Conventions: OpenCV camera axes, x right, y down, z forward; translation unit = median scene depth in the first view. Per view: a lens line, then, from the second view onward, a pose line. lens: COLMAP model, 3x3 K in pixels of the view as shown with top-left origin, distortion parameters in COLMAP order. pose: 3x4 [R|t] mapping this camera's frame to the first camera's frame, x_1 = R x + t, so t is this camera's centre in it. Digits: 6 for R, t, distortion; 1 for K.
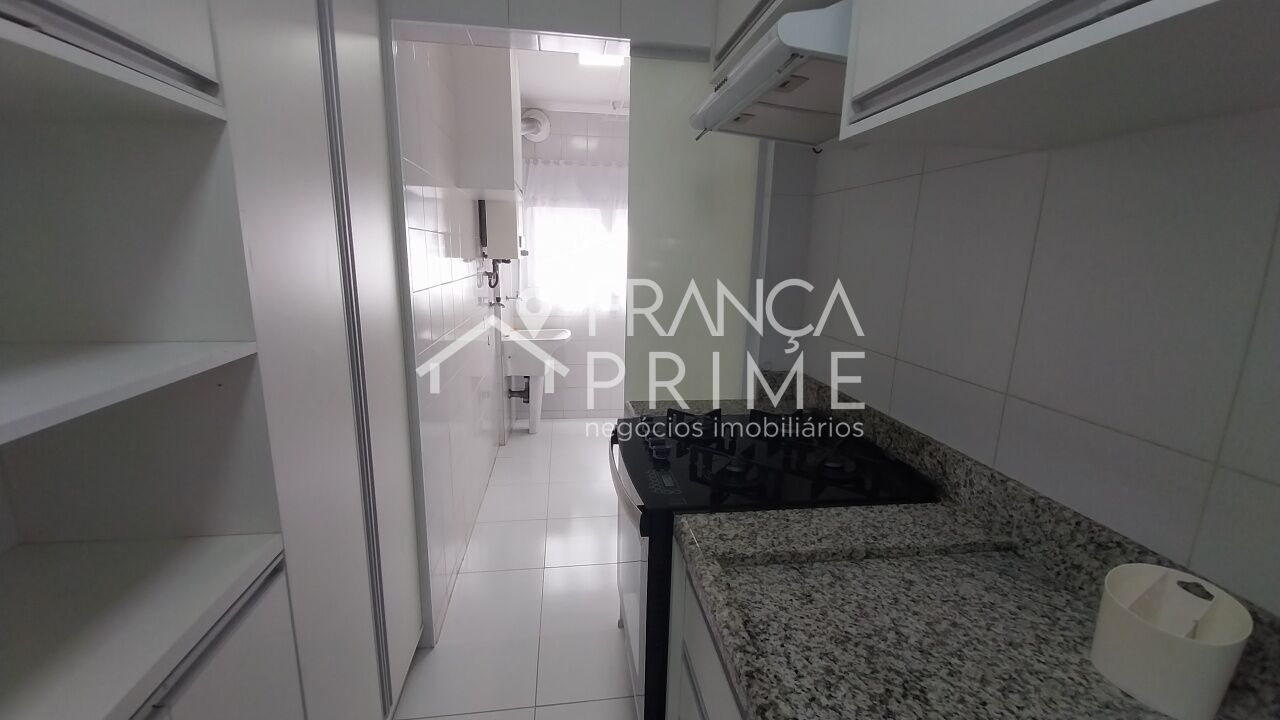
lens RADIAL K [[507.6, 0, 628.9], [0, 507.6, 356.7], [0, 0, 1]] dist [0.026083, -0.019729]
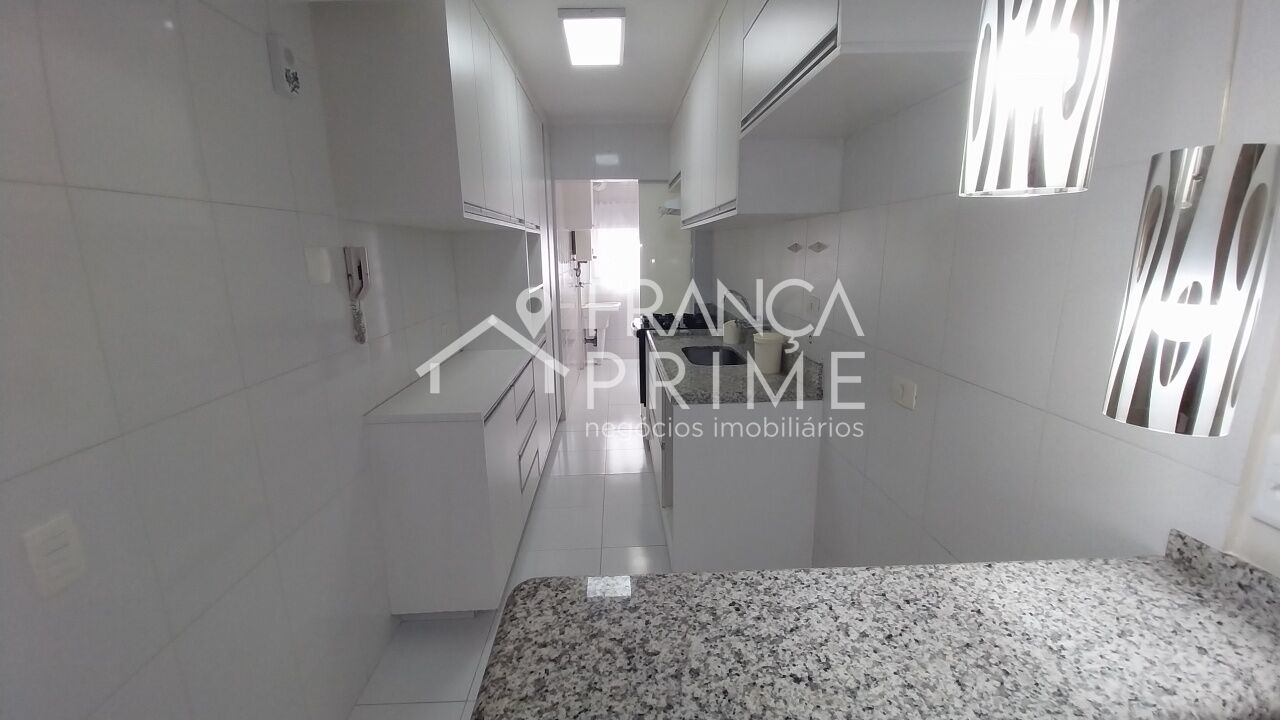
lens RADIAL K [[507.6, 0, 628.9], [0, 507.6, 356.7], [0, 0, 1]] dist [0.026083, -0.019729]
pose [[0.993509, -0.016030, -0.112619, 0.120367], [0.017143, 0.999813, 0.008928, 0.141695], [0.112455, -0.010801, 0.993598, -0.816256]]
